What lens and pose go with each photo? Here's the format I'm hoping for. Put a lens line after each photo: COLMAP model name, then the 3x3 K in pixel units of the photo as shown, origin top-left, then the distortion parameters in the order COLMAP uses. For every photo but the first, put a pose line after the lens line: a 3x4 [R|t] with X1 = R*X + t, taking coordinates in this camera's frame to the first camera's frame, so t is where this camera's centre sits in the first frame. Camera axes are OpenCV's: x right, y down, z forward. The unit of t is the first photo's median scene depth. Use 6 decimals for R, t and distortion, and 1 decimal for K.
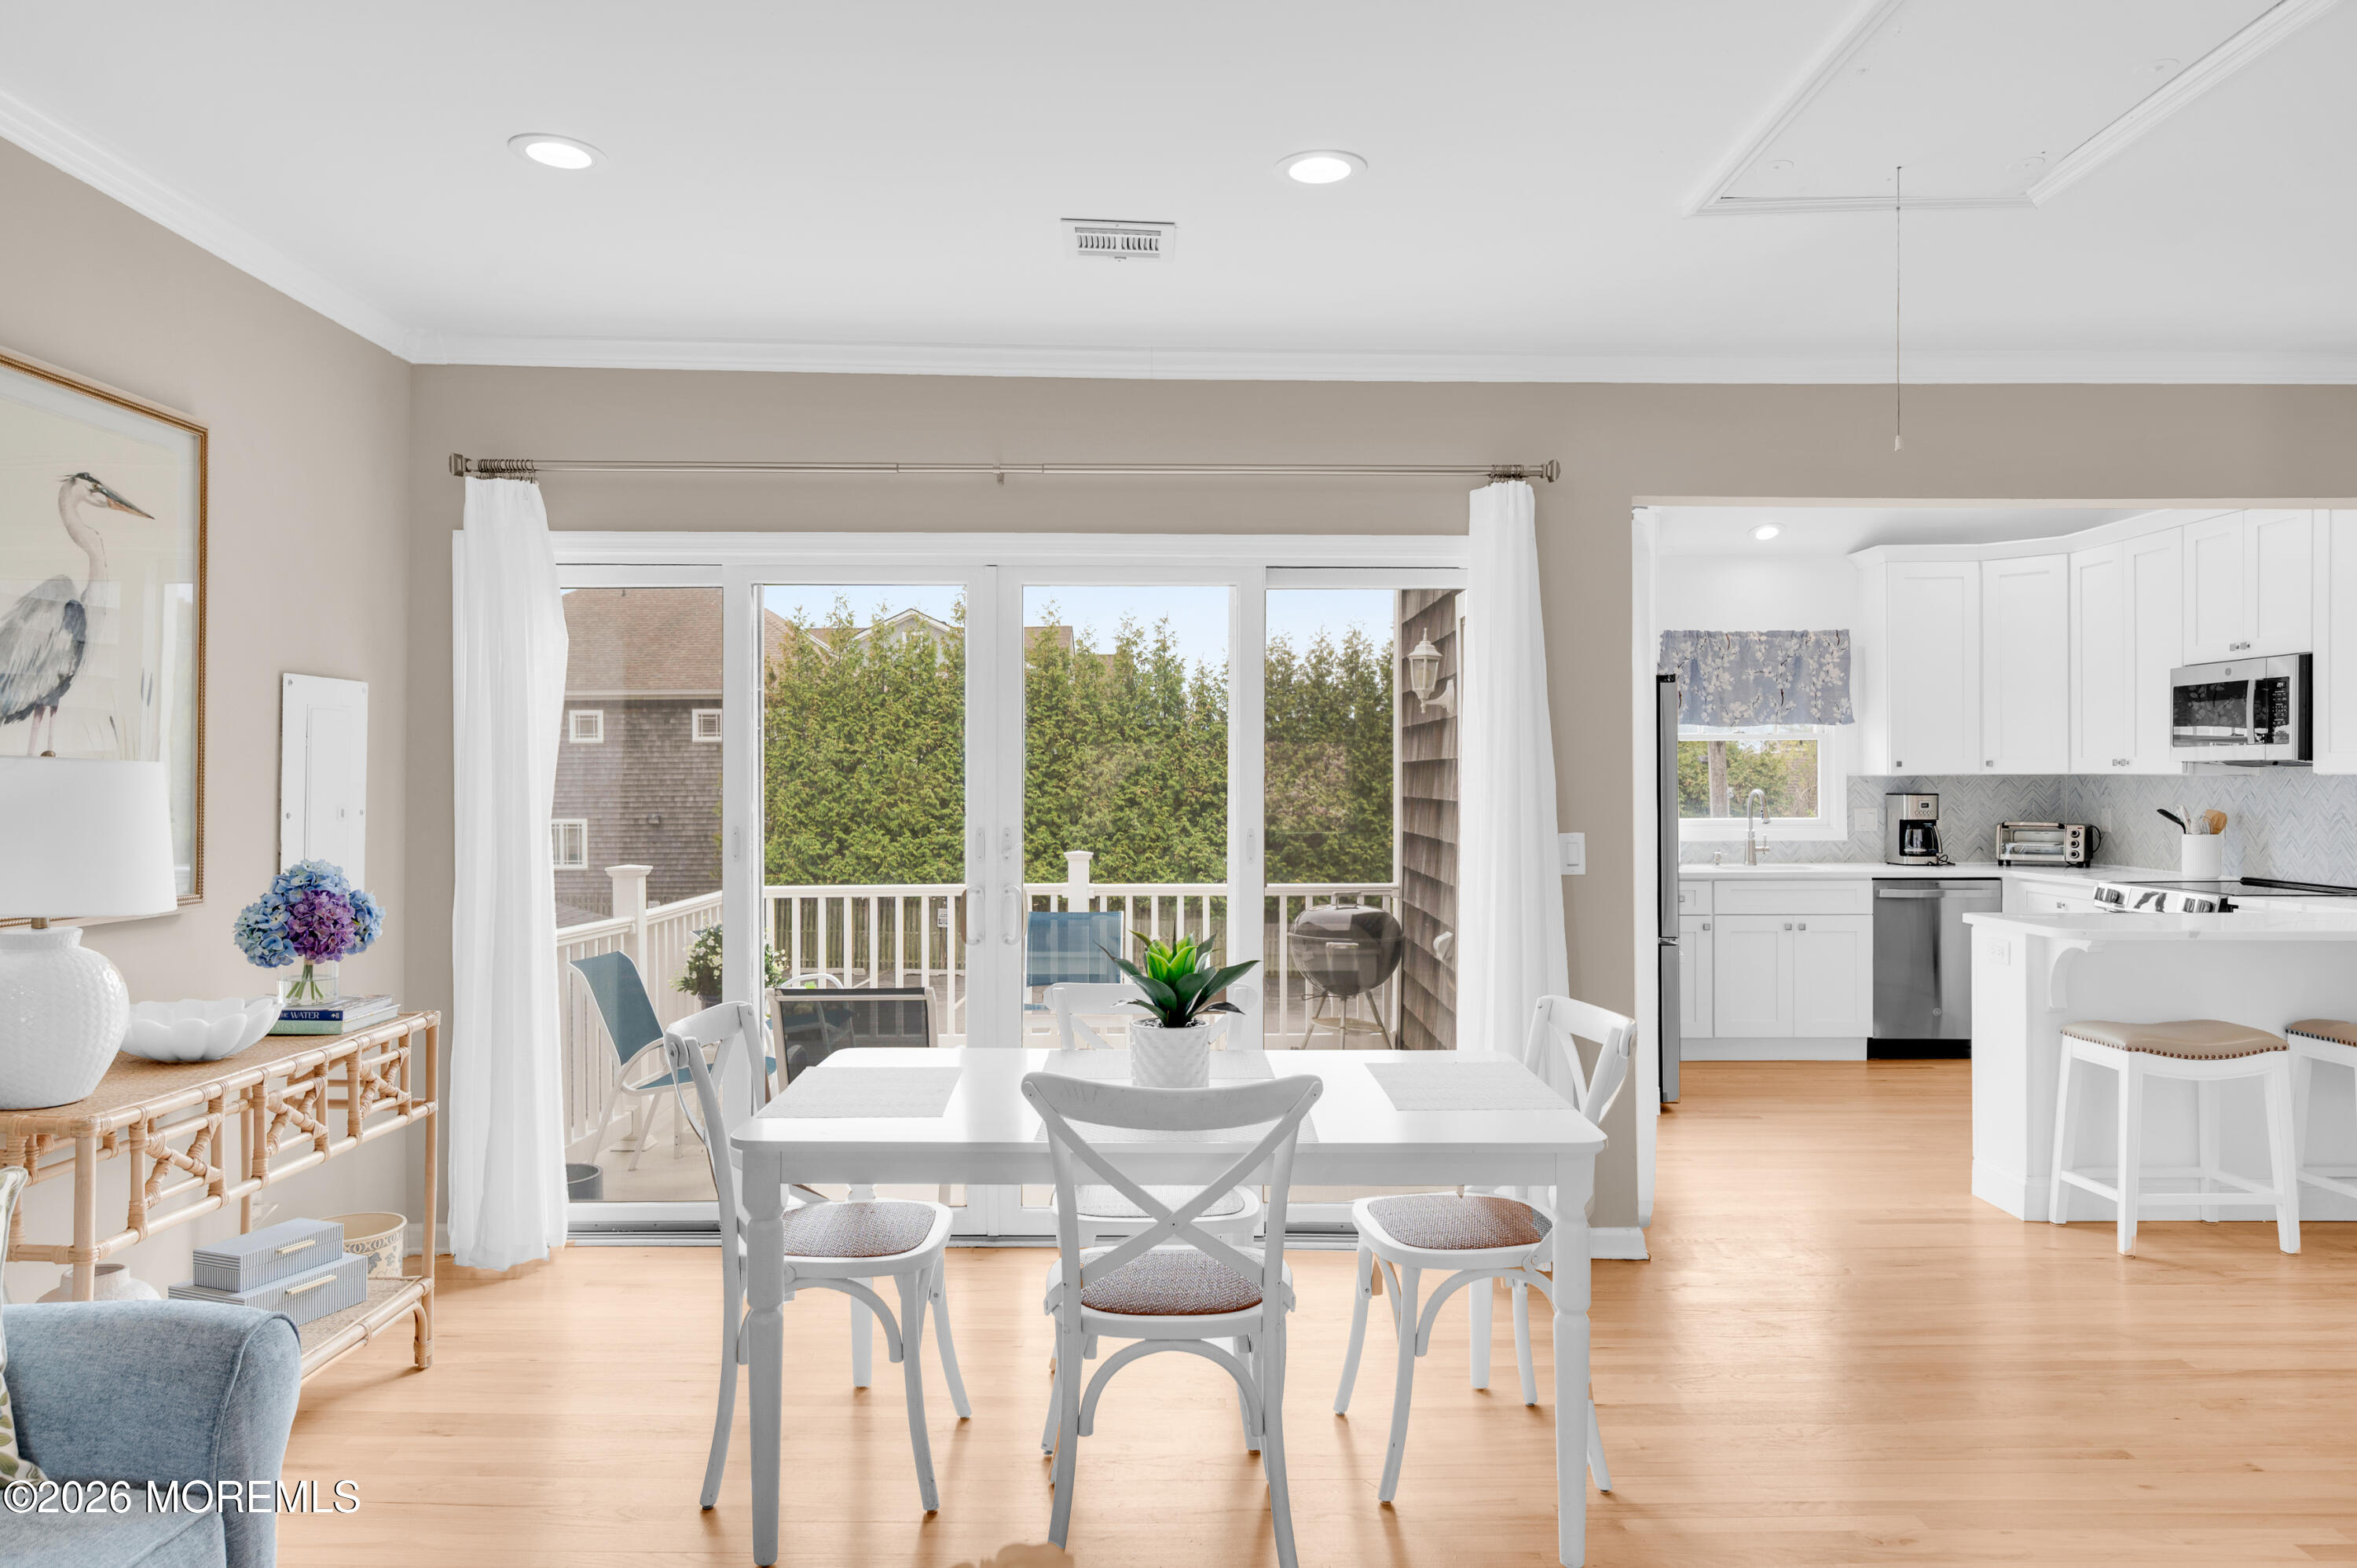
lens RADIAL K [[1537.6, 0, 1177.7], [0, 1537.6, 786.4], [0, 0, 1]] dist [0.008144, 0.000678]
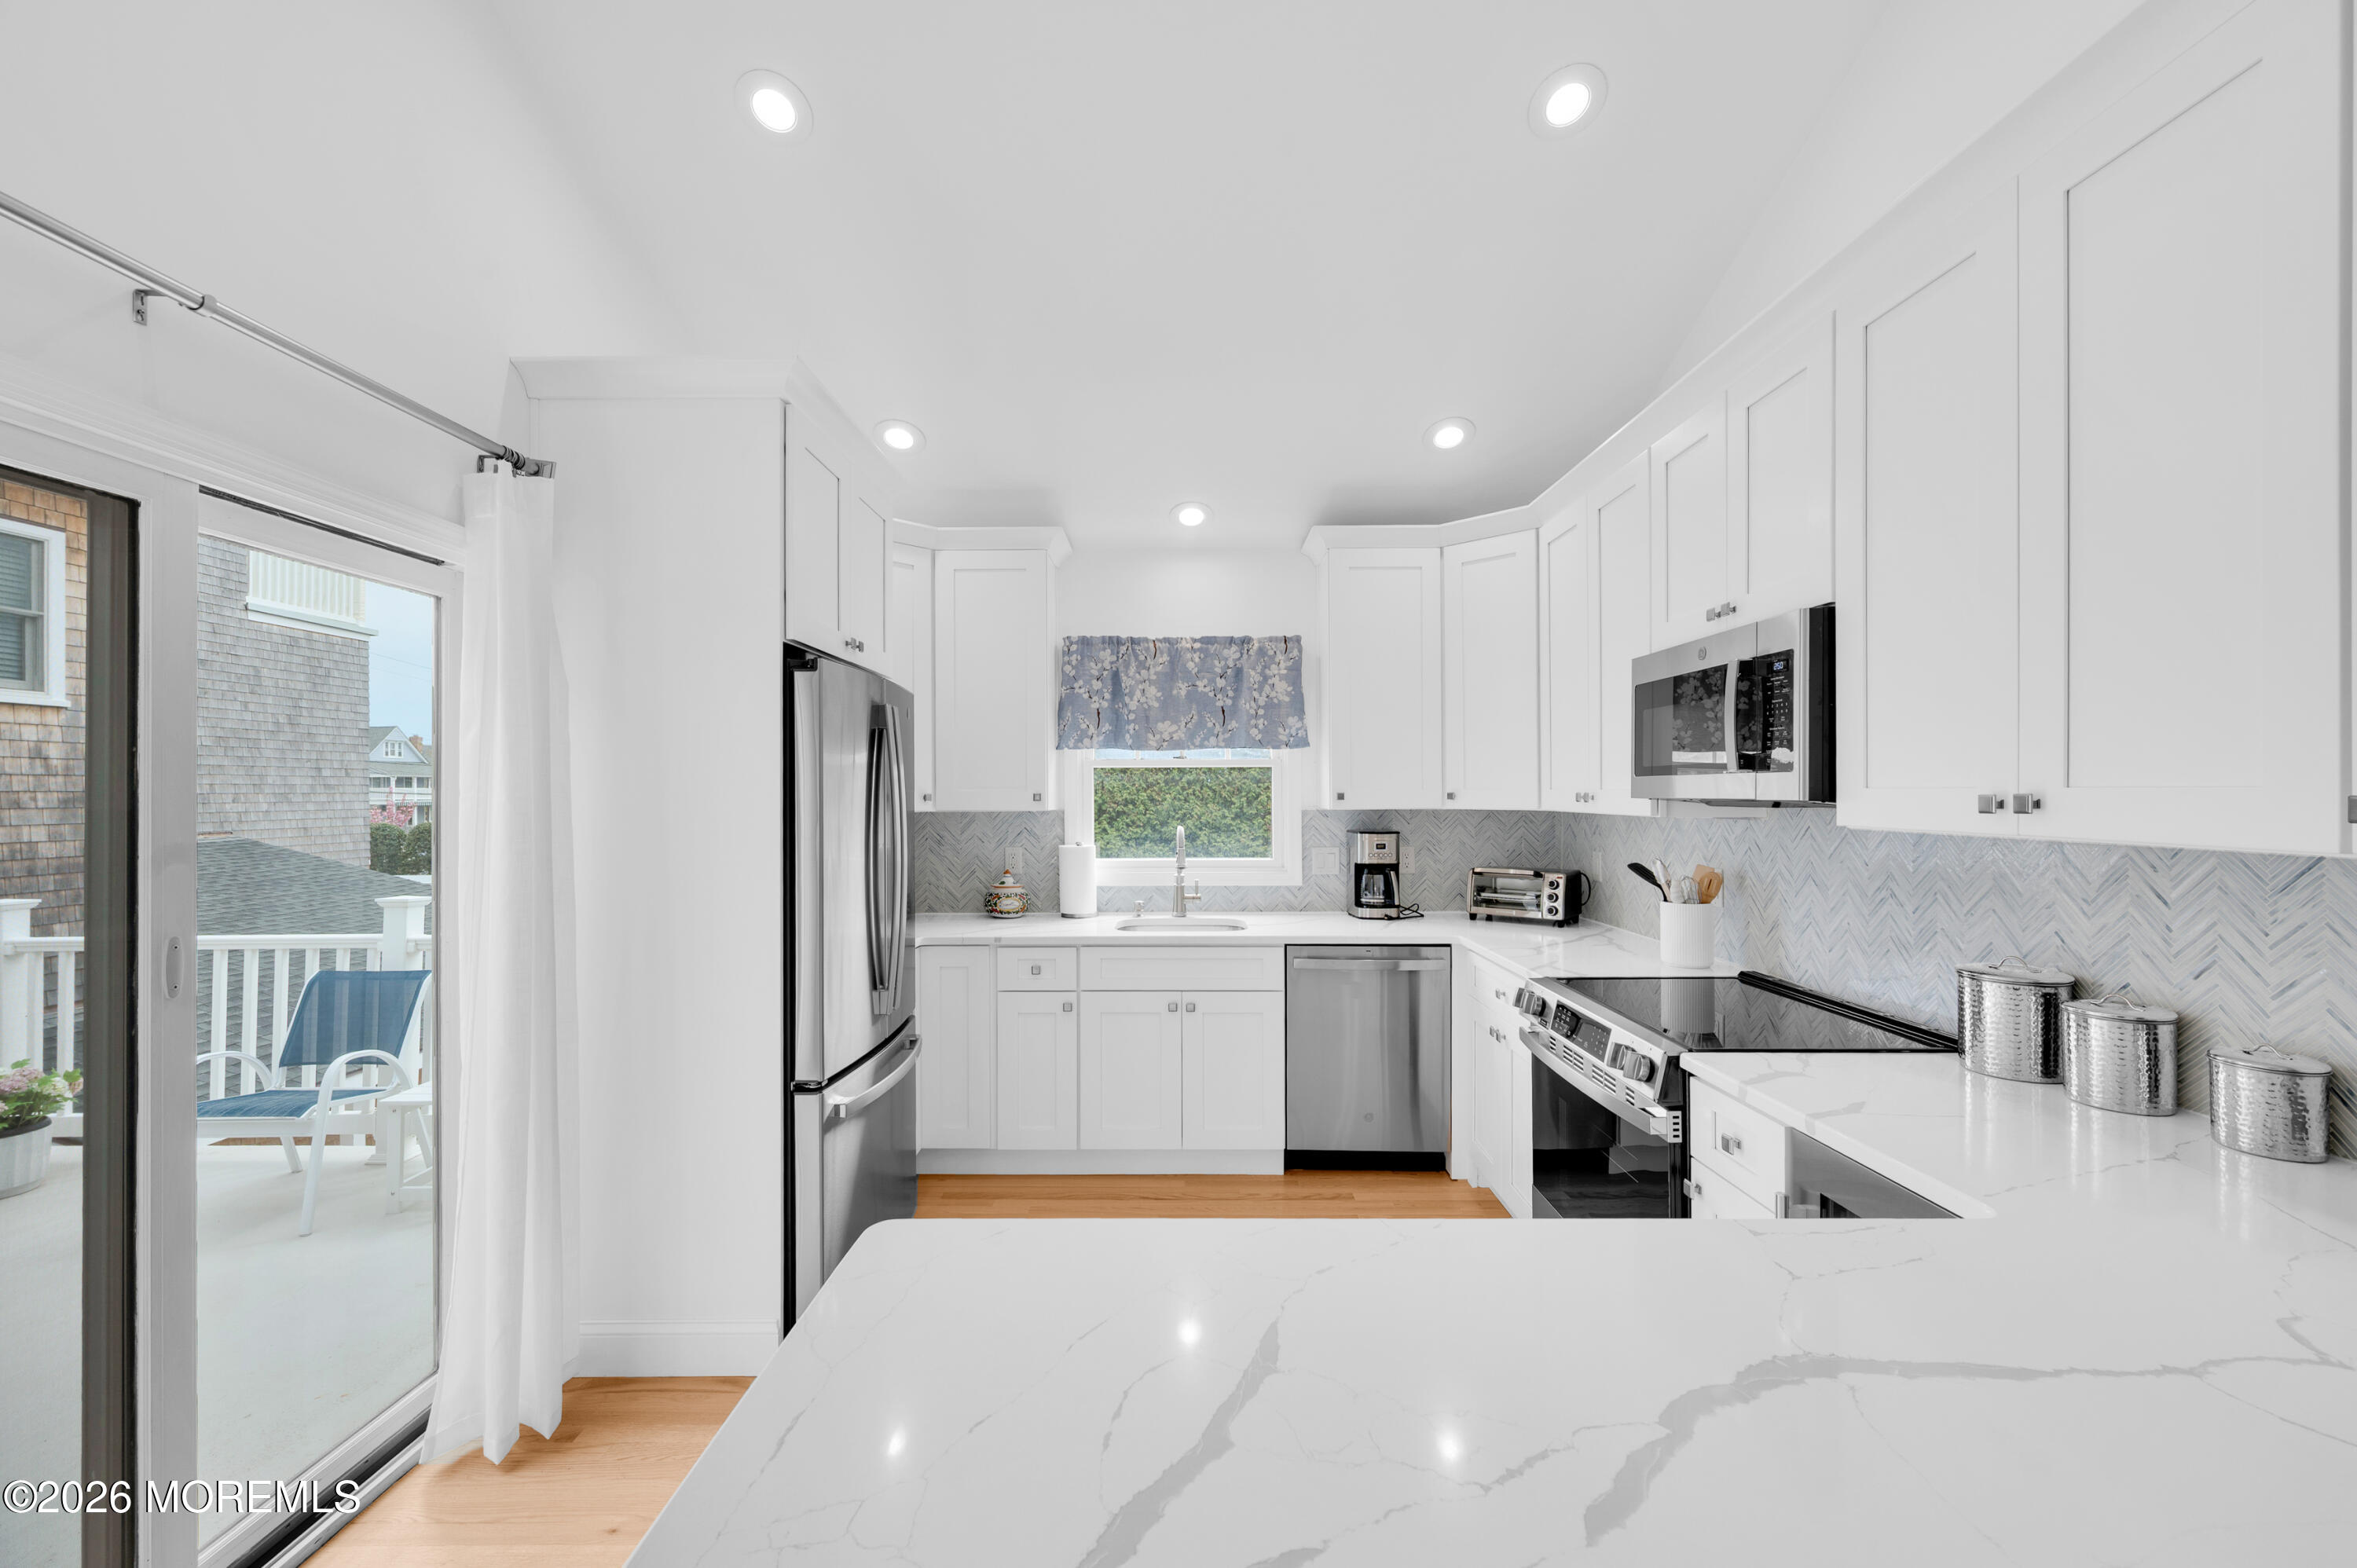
lens RADIAL K [[930.2, 0, 1169.3], [0, 930.2, 790.5], [0, 0, 1]] dist [0.000043, 0.000333]
pose [[0.999947, 0.001531, -0.010224, 0.373265], [-0.001613, 0.999967, -0.008017, -0.013191], [0.010212, 0.008033, 0.999916, 0.496820]]
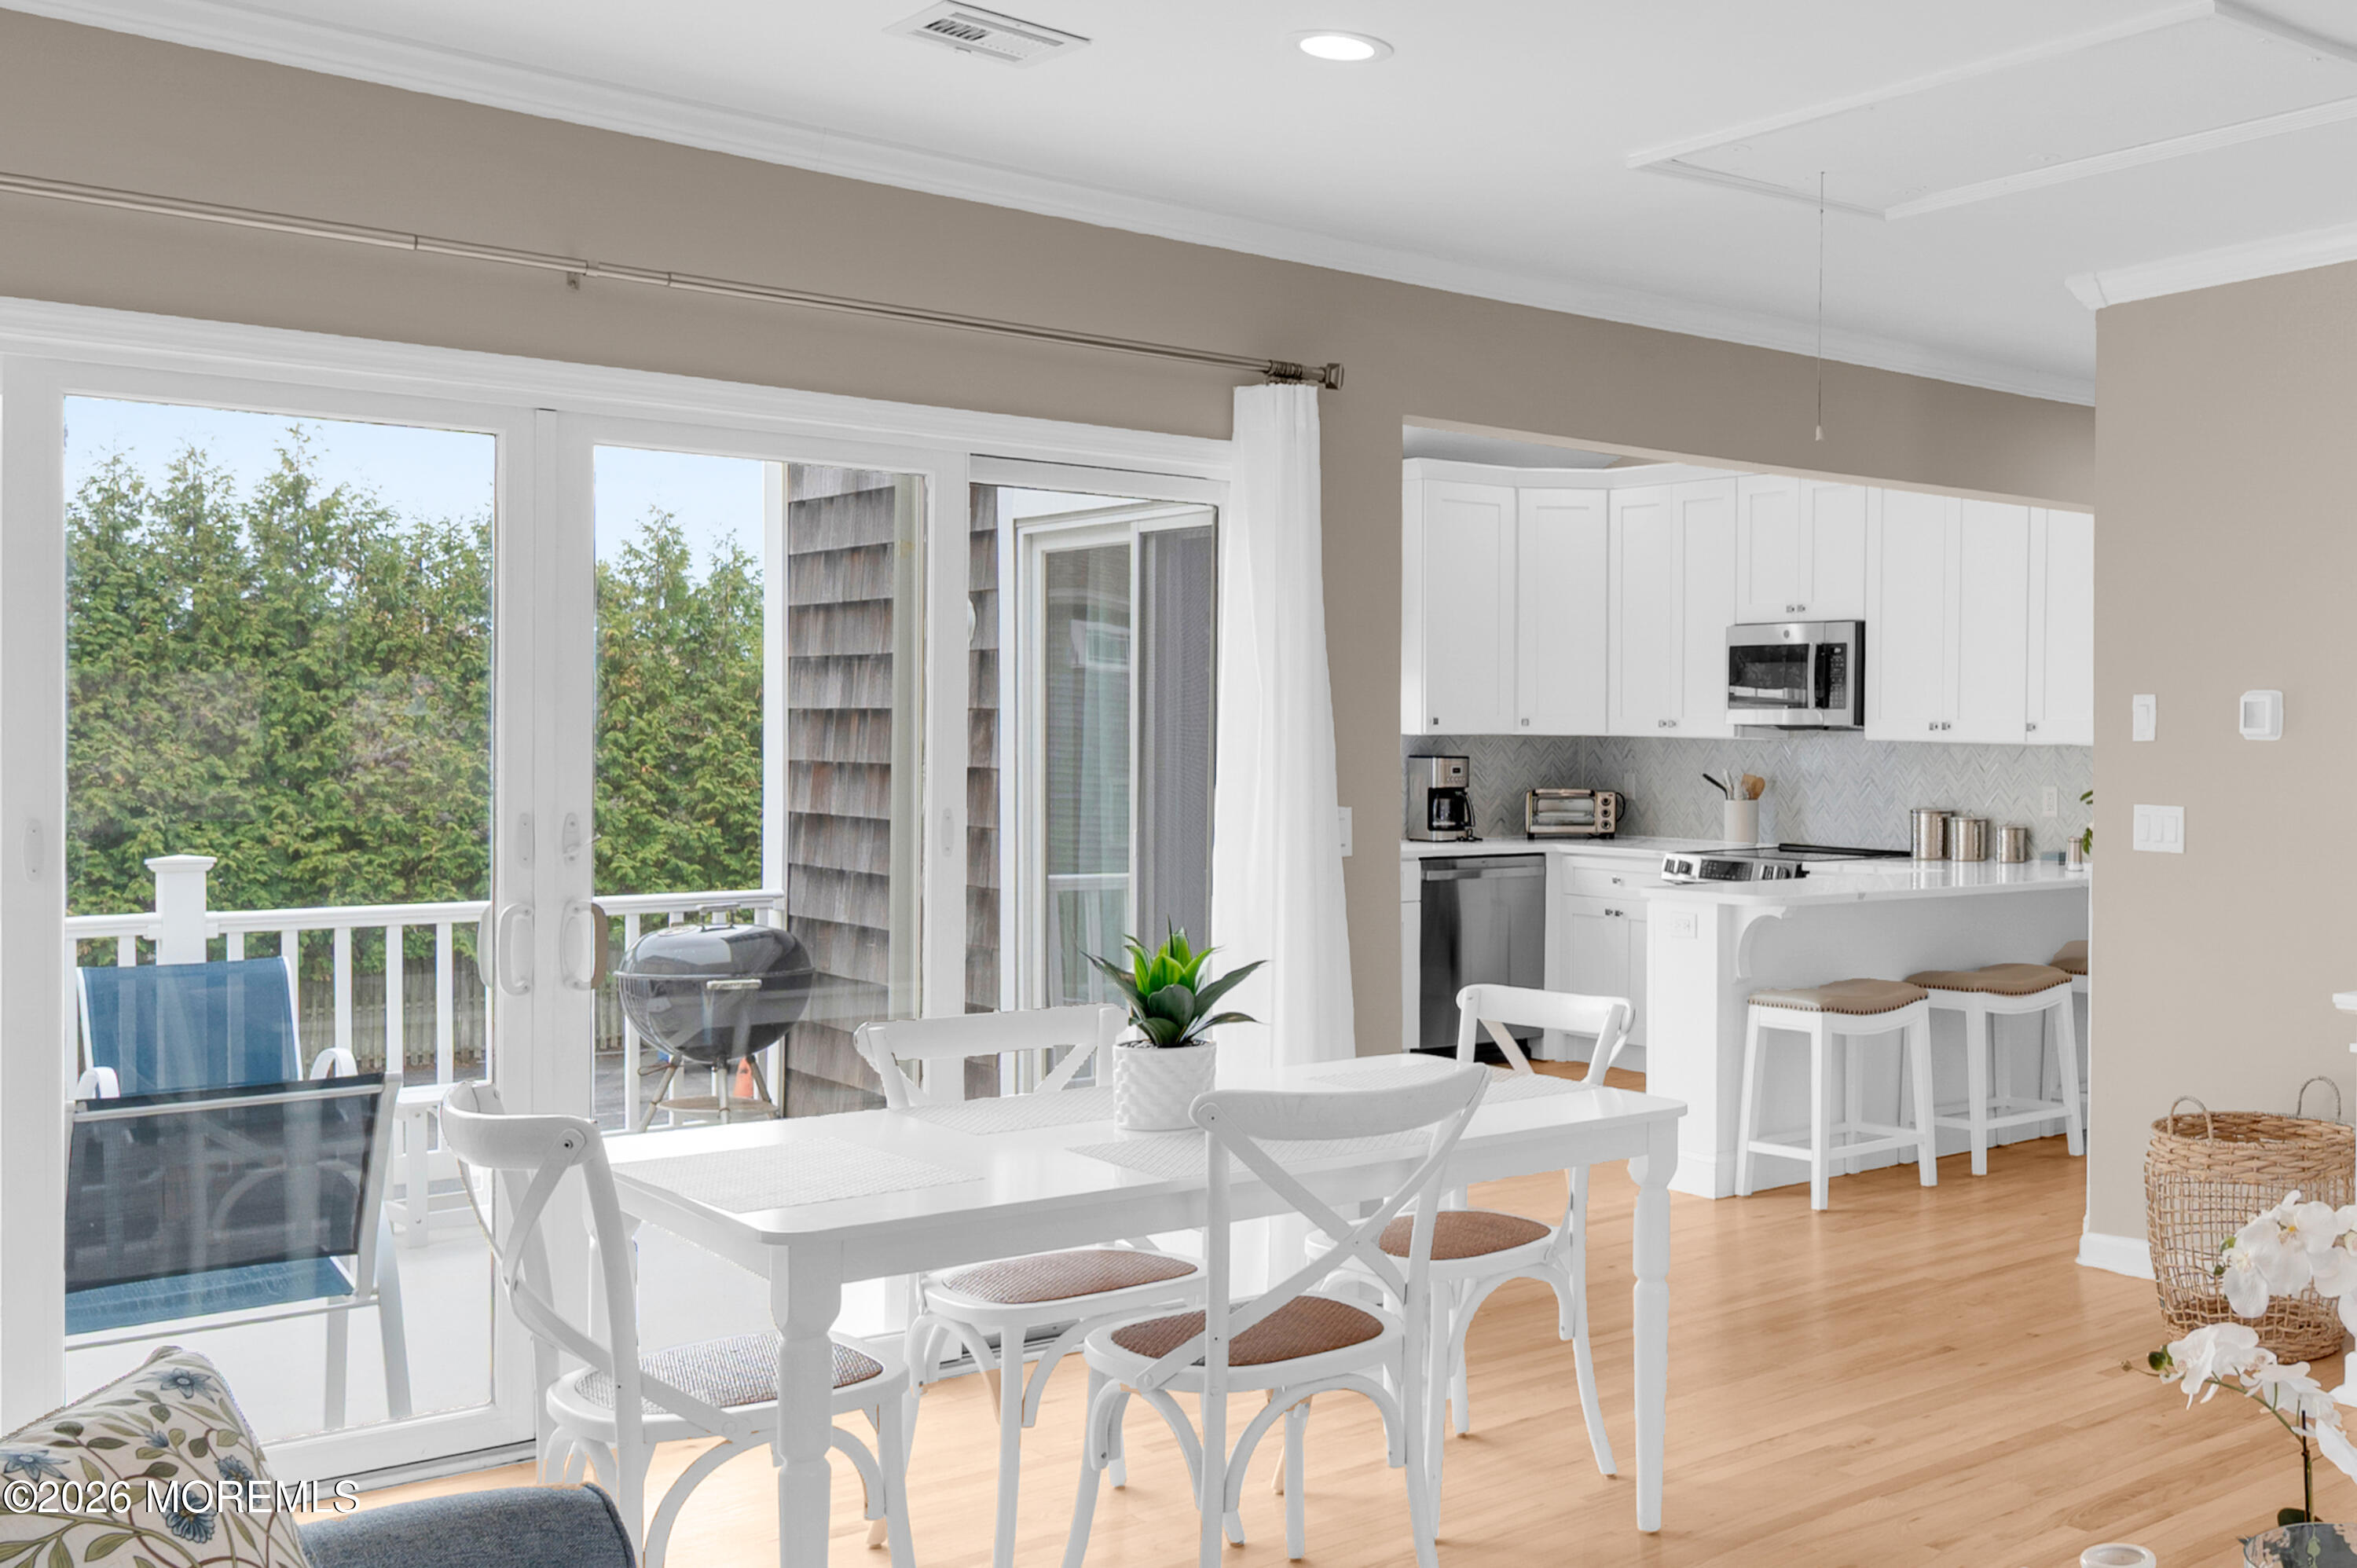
lens RADIAL K [[2276.9, 0, 1993.4], [0, 2276.9, 778.0], [0, 0, 1]] dist [-0.017411, 0.005838]
pose [[0.673975, -0.006098, 0.738729, -0.234130], [-0.006864, 0.999871, 0.014516, -0.003497], [-0.738723, -0.014854, 0.673846, -0.055101]]
